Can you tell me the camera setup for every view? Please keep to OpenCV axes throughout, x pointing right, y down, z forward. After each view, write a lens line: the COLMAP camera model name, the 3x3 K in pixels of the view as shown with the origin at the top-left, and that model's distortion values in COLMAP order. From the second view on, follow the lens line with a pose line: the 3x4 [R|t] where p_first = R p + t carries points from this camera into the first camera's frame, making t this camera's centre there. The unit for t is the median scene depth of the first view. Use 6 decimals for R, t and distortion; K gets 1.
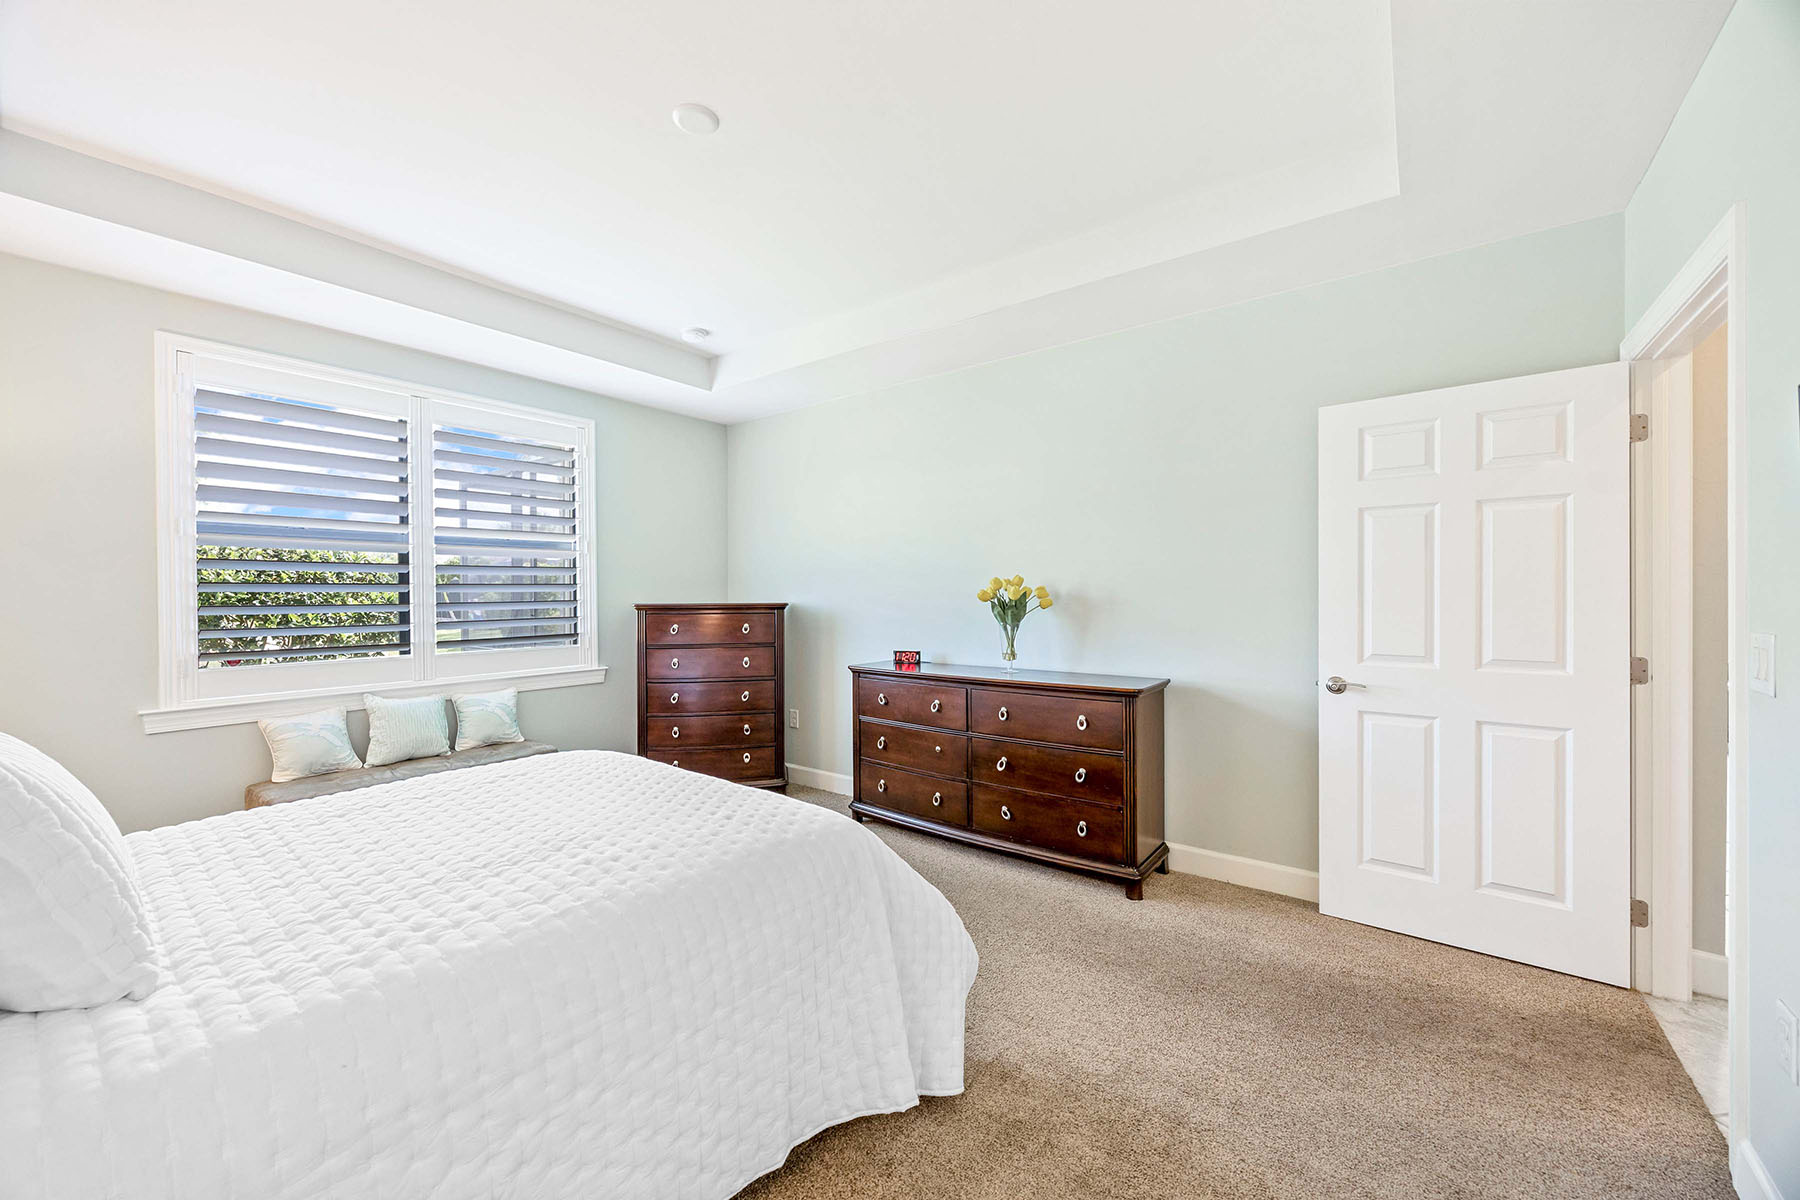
lens RADIAL K [[687.9, 0, 900.2], [0, 687.9, 593.8], [0, 0, 1]] dist [-0.004578, 0.000685]
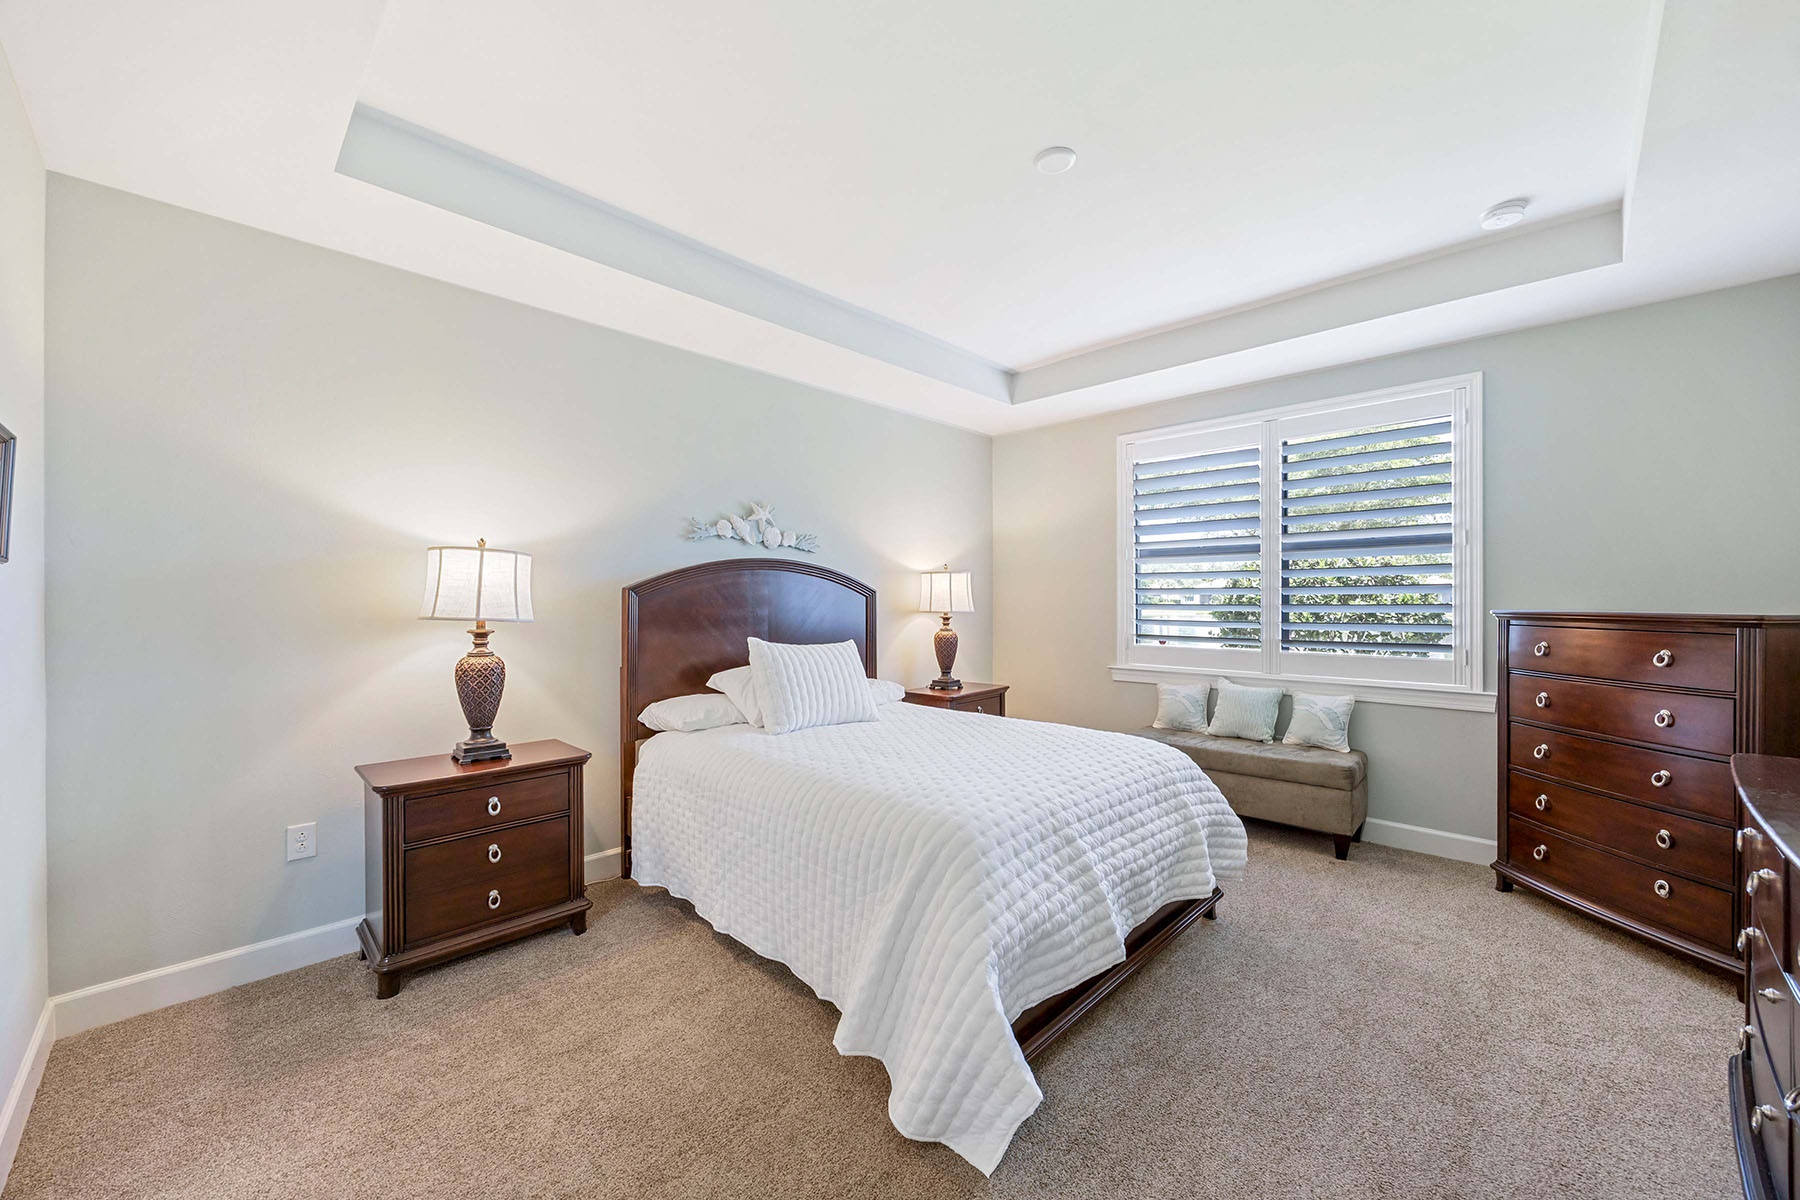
lens RADIAL K [[687.9, 0, 900.9], [0, 687.9, 606.3], [0, 0, 1]] dist [-0.004578, 0.000685]
pose [[-0.119648, 0.018208, -0.992649, 0.470812], [0.000595, 0.999833, 0.018268, -0.004447], [0.992816, 0.001595, -0.119639, 0.518634]]
